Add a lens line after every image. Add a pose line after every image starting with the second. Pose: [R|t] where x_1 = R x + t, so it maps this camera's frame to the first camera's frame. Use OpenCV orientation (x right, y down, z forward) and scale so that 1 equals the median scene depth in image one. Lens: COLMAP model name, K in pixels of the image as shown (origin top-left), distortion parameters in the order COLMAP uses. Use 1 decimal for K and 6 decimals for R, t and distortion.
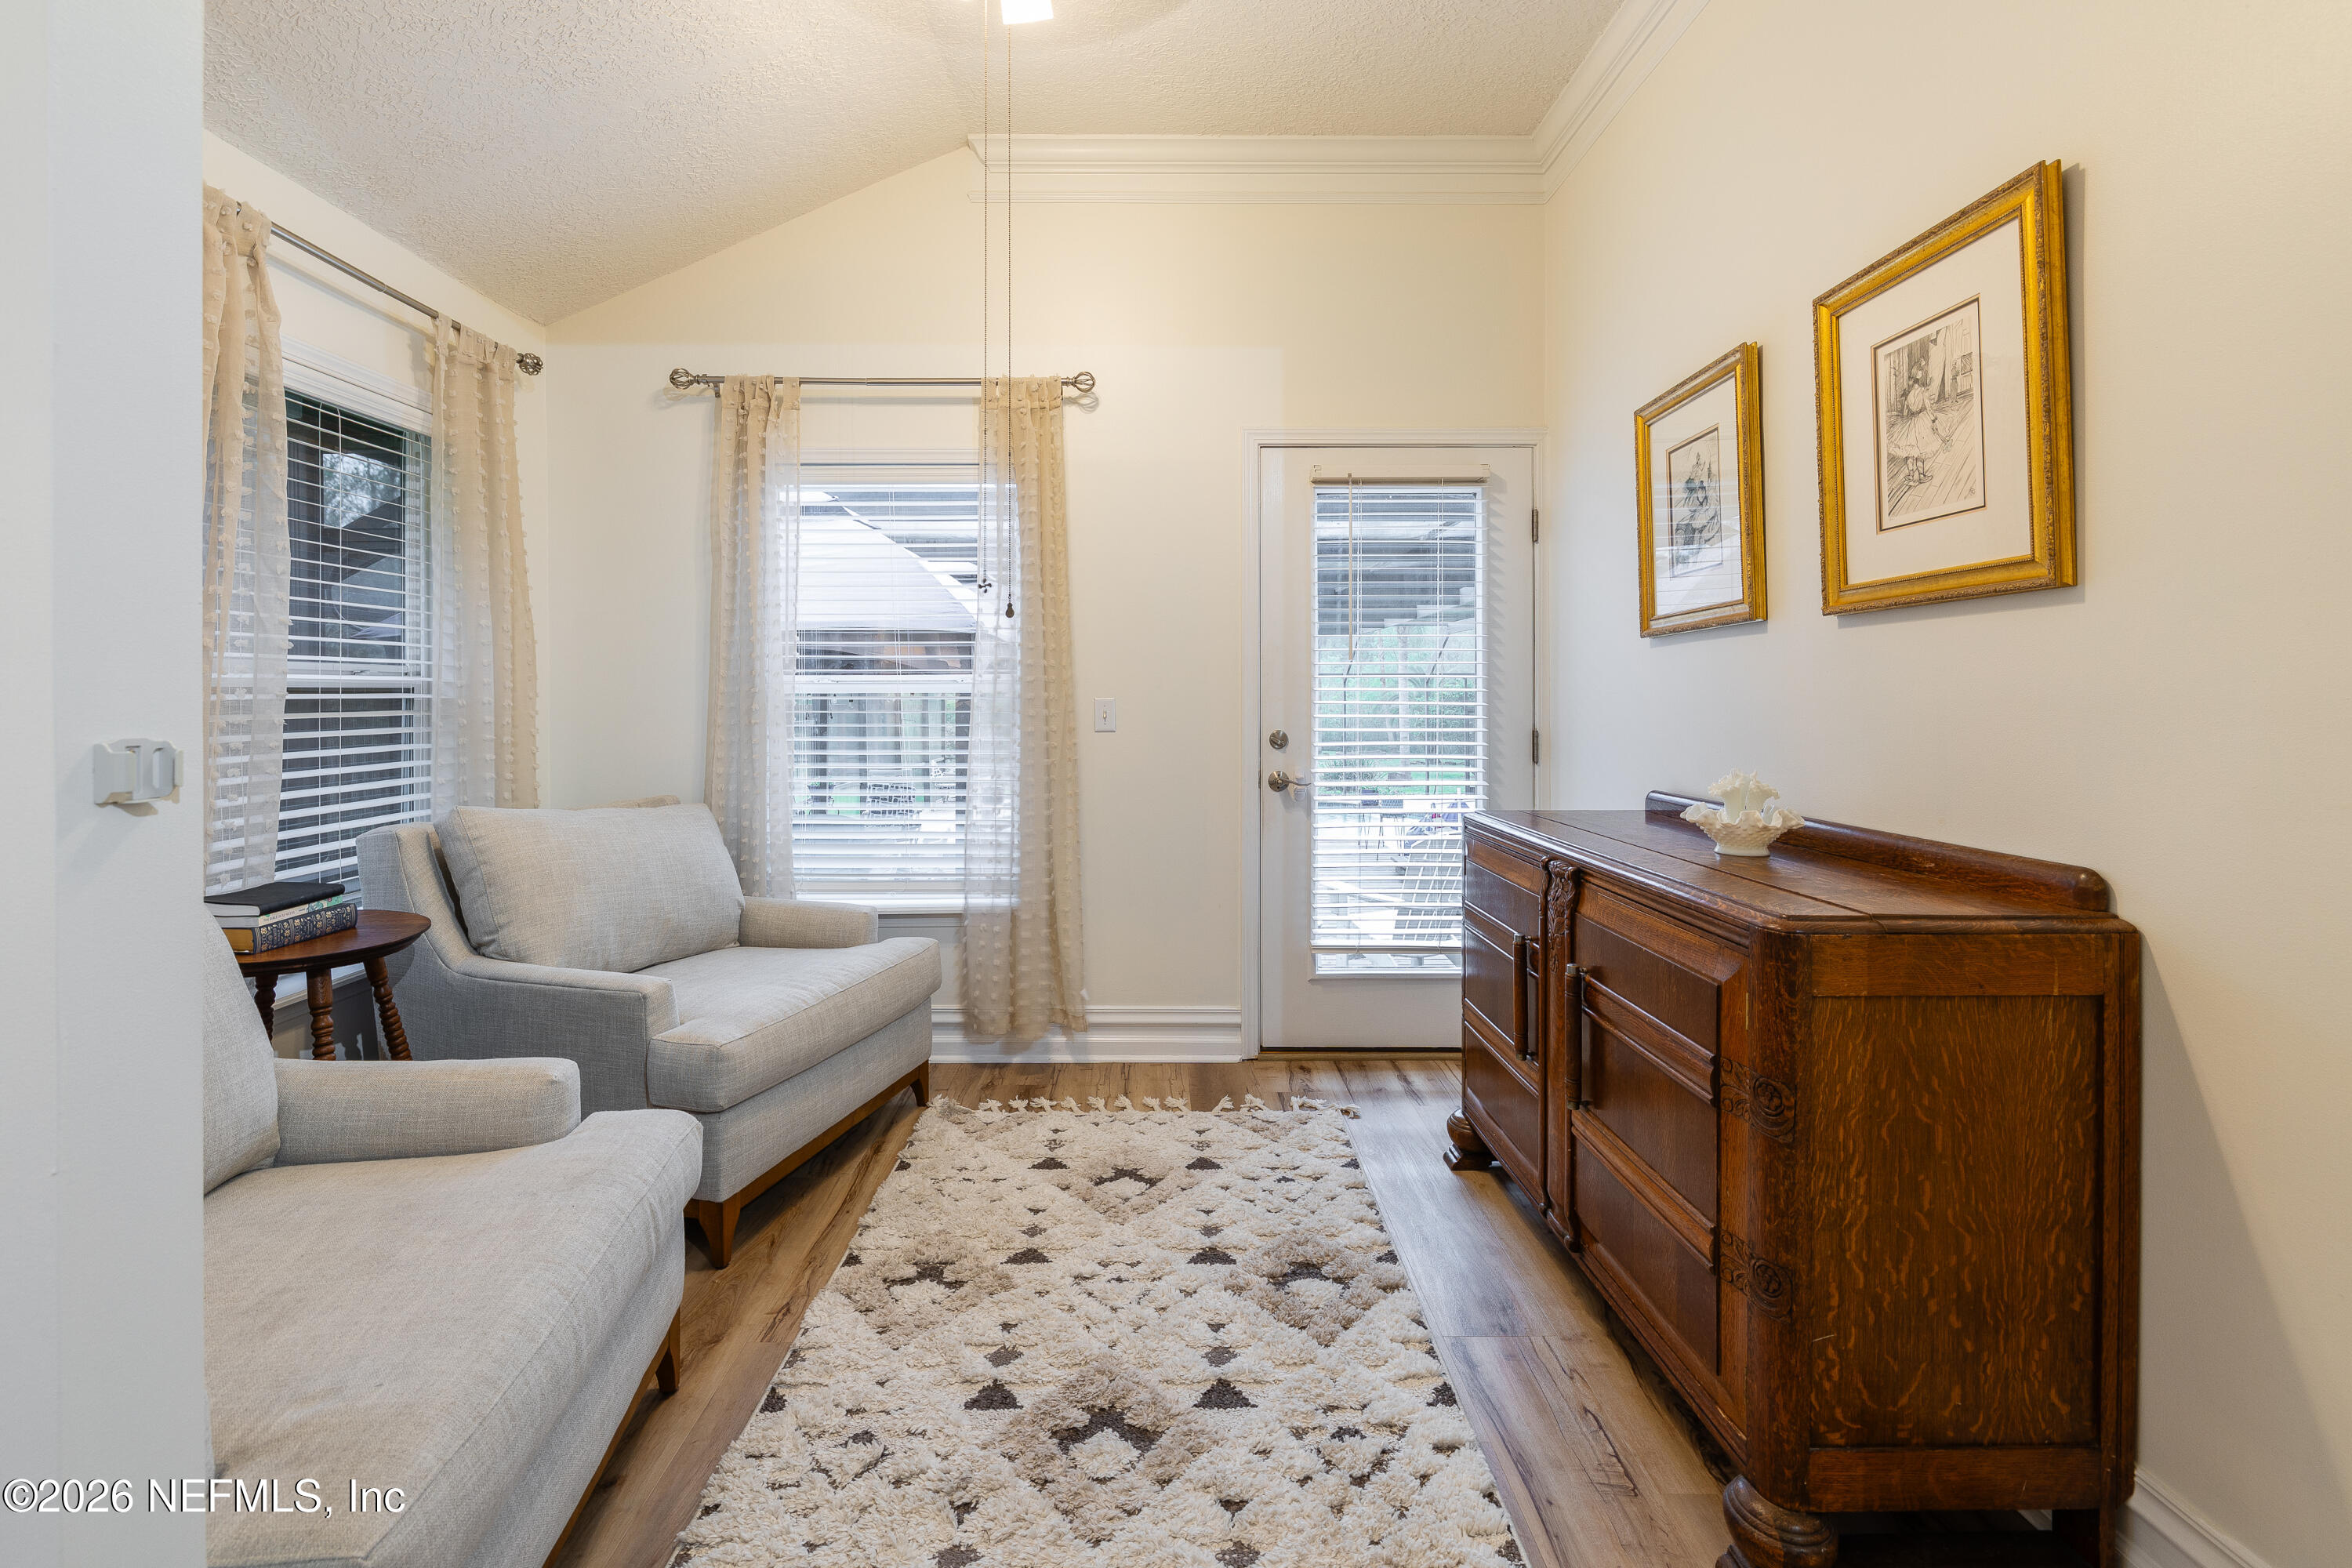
lens RADIAL K [[1058.2, 0, 1188.0], [0, 1058.2, 698.0], [0, 0, 1]] dist [-0.003200, 0.001266]
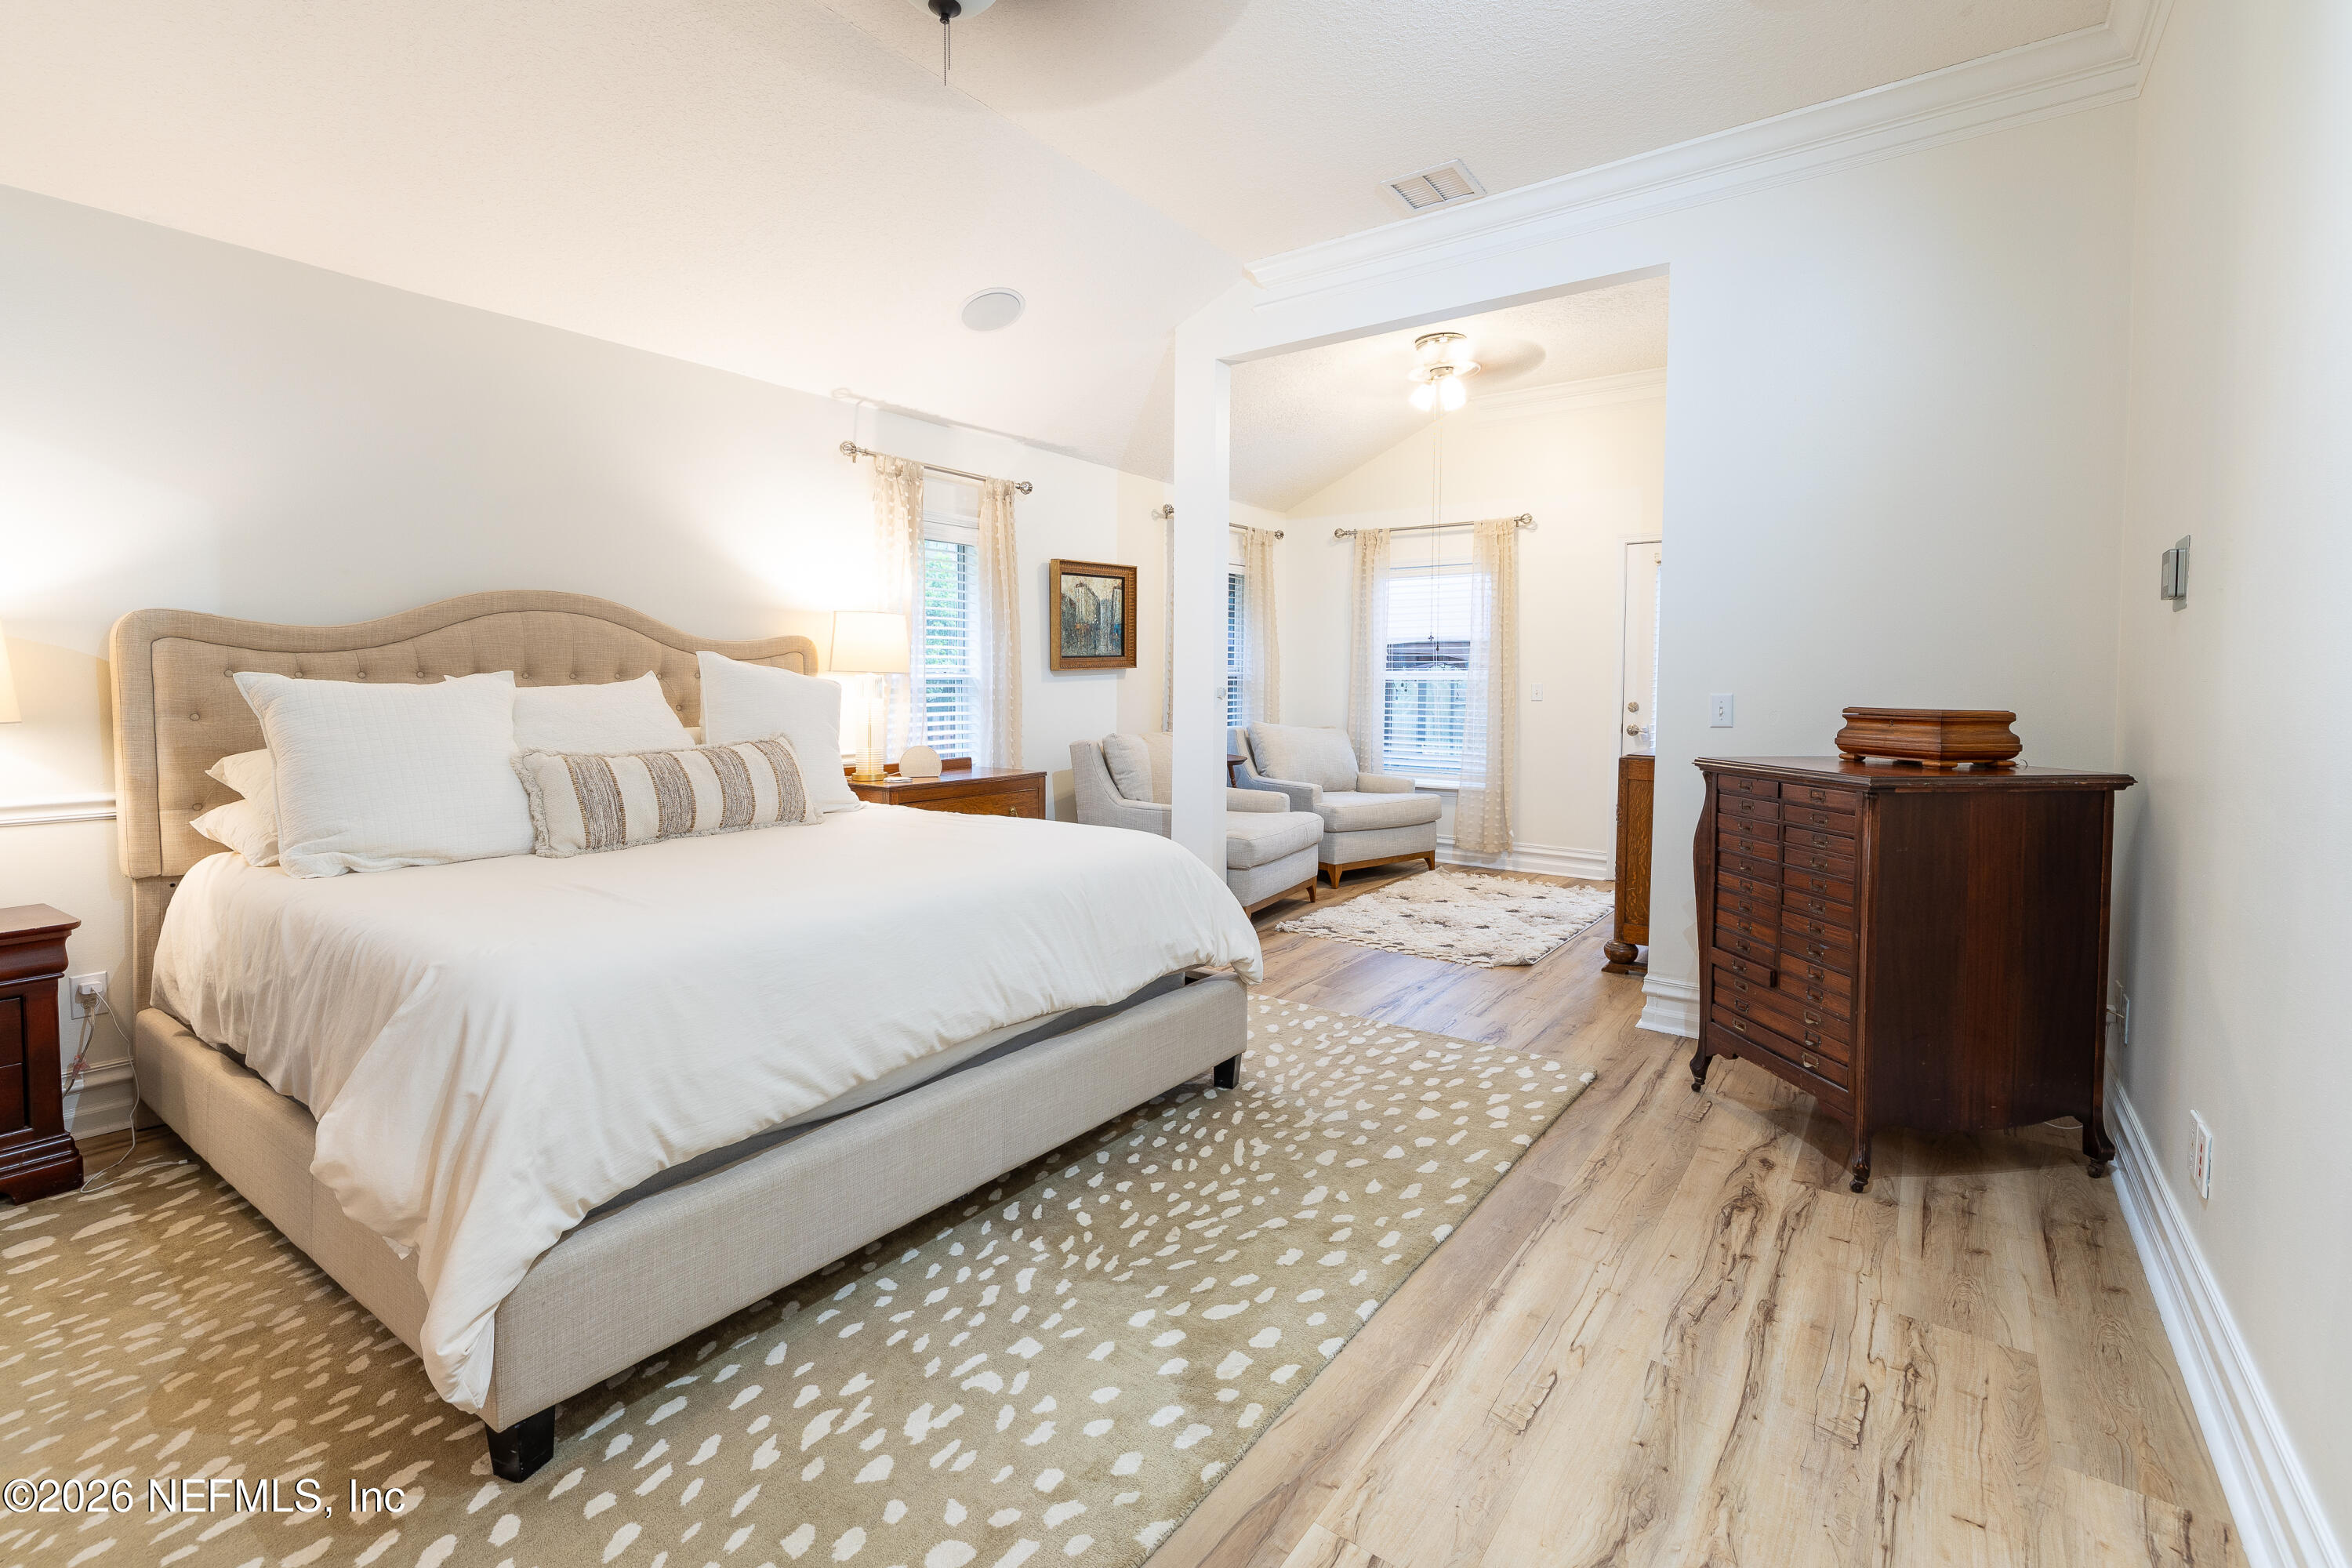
lens RADIAL K [[1058.2, 0, 1153.5], [0, 1058.2, 729.0], [0, 0, 1]] dist [-0.003200, 0.001266]
pose [[0.785269, 0.034188, -0.618210, 0.699822], [-0.007801, 0.998941, 0.045334, 0.002443], [0.619106, -0.030777, 0.784704, -1.150271]]
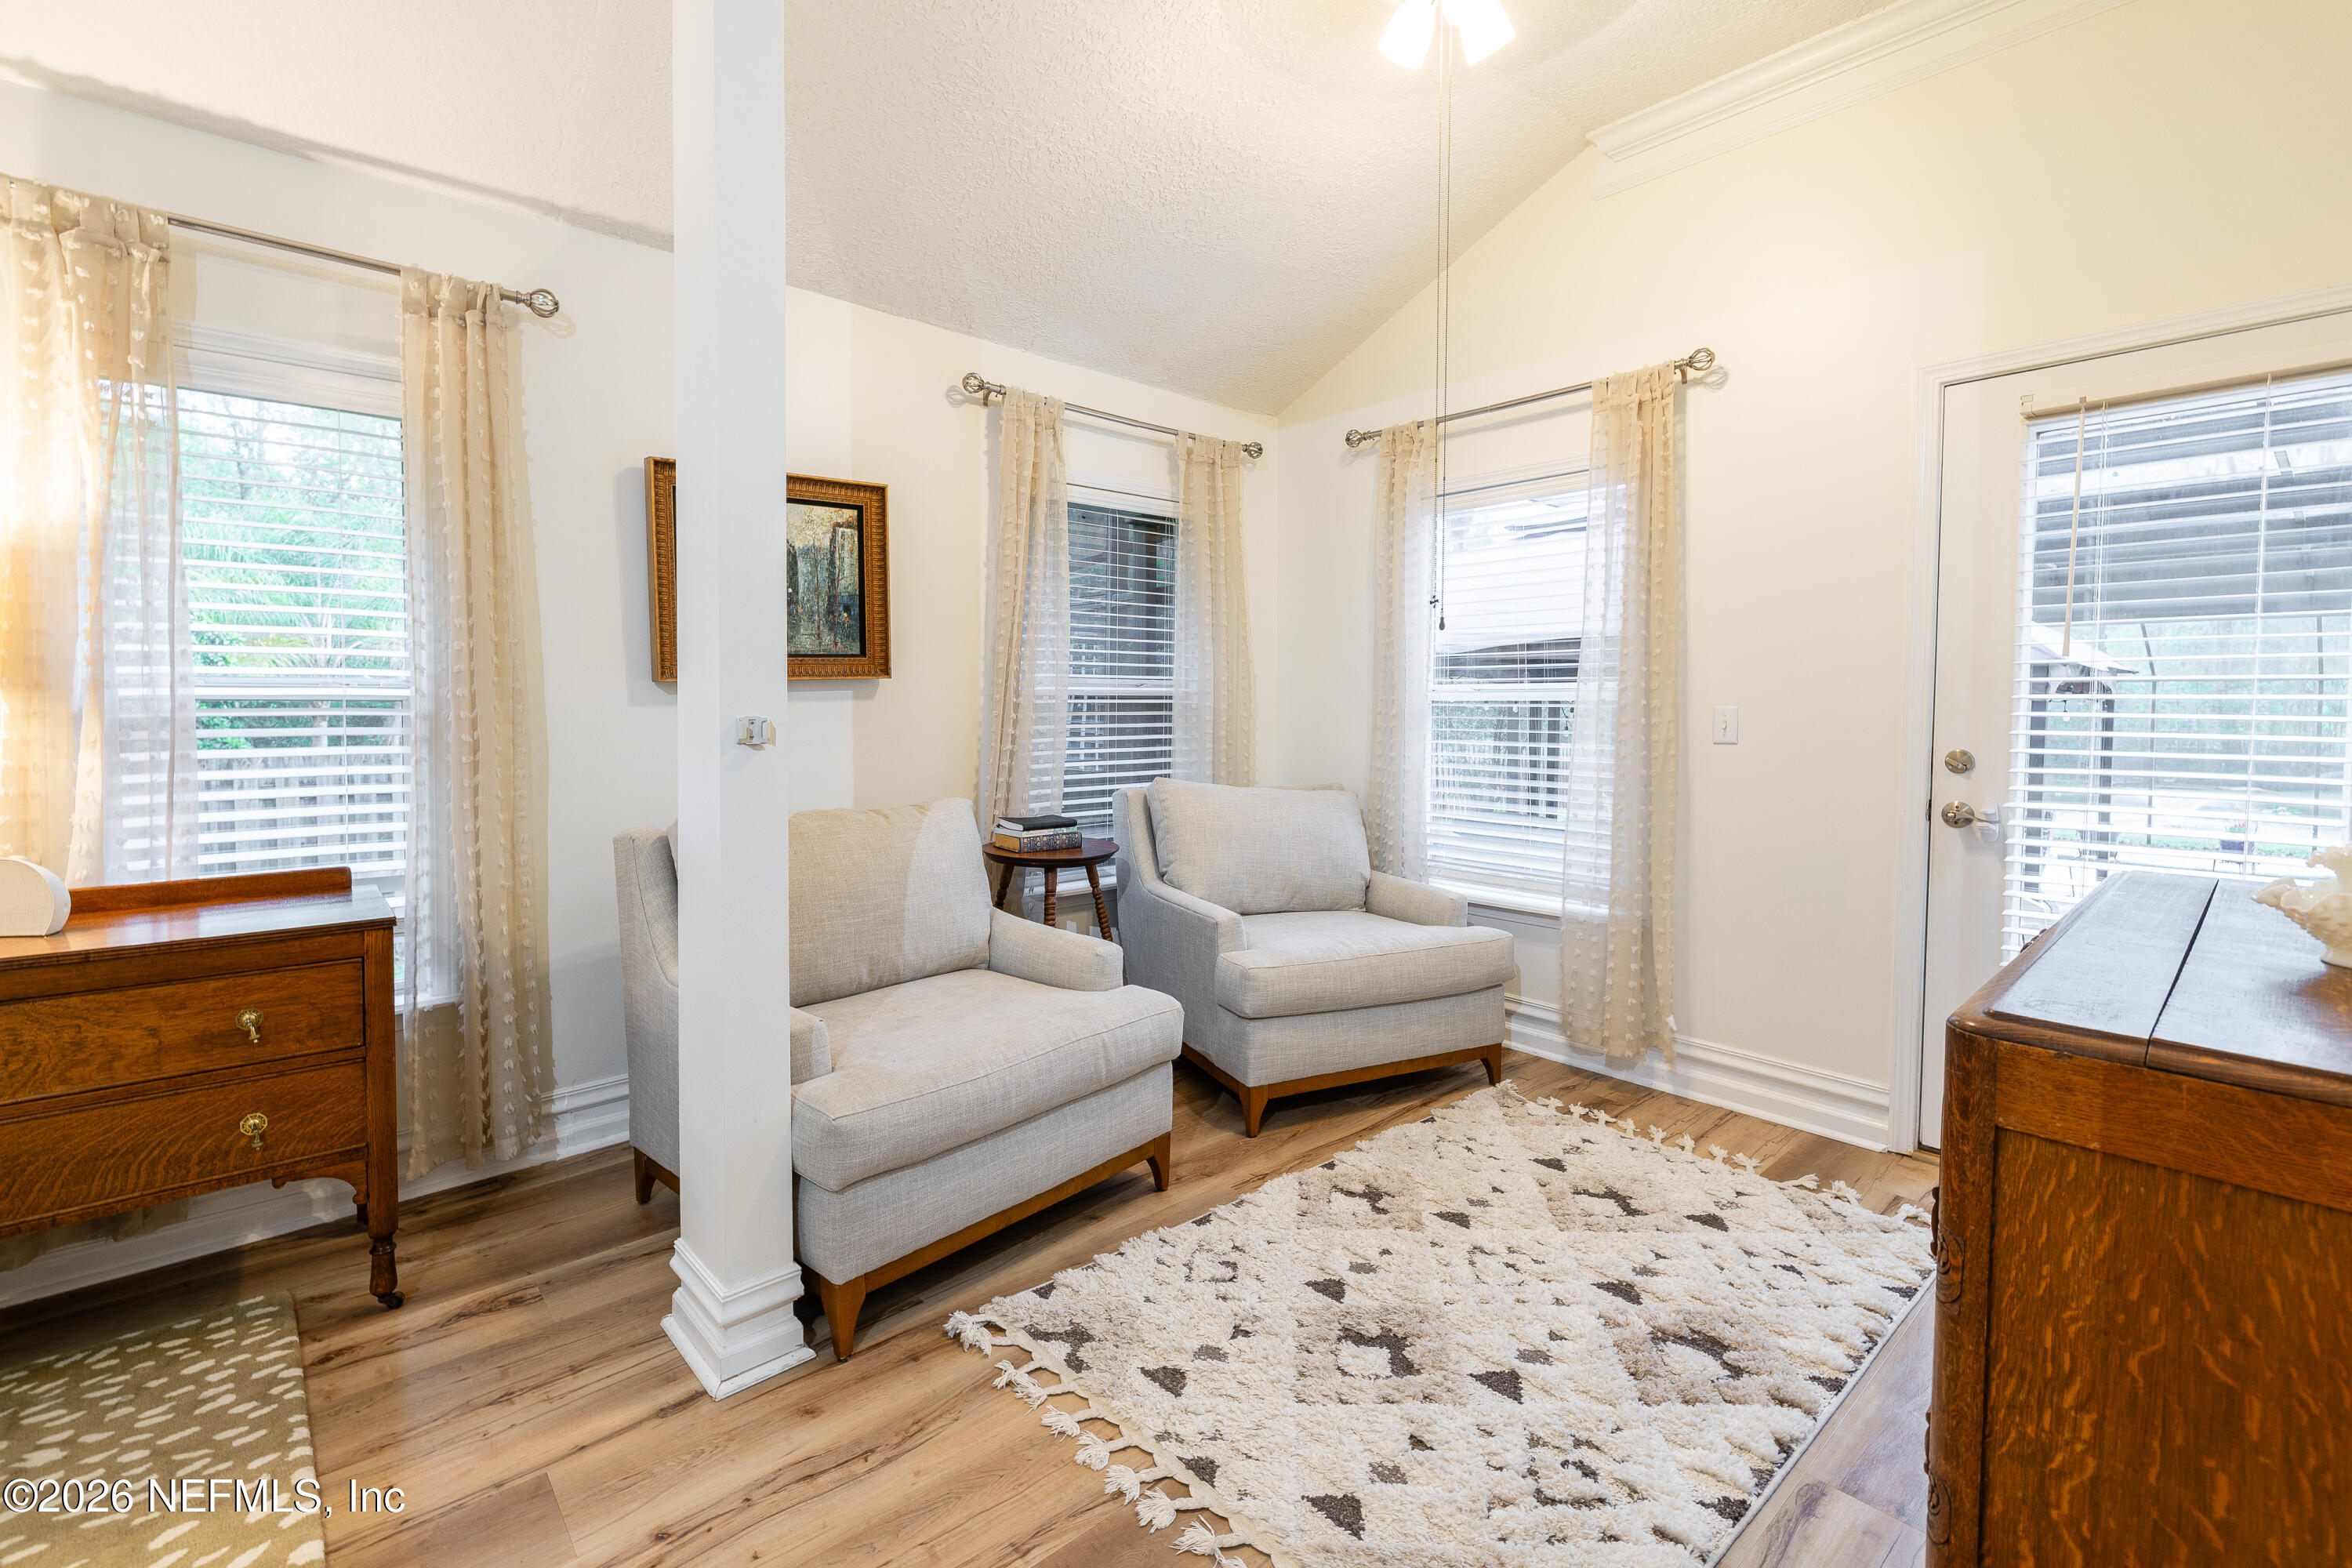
lens RADIAL K [[1058.2, 0, 1148.7], [0, 1058.2, 741.0], [0, 0, 1]] dist [-0.003200, 0.001266]
pose [[0.639720, 0.031760, -0.767952, 0.377023], [-0.007543, 0.999357, 0.035046, 0.001796], [0.768571, -0.016627, 0.639548, 0.056161]]
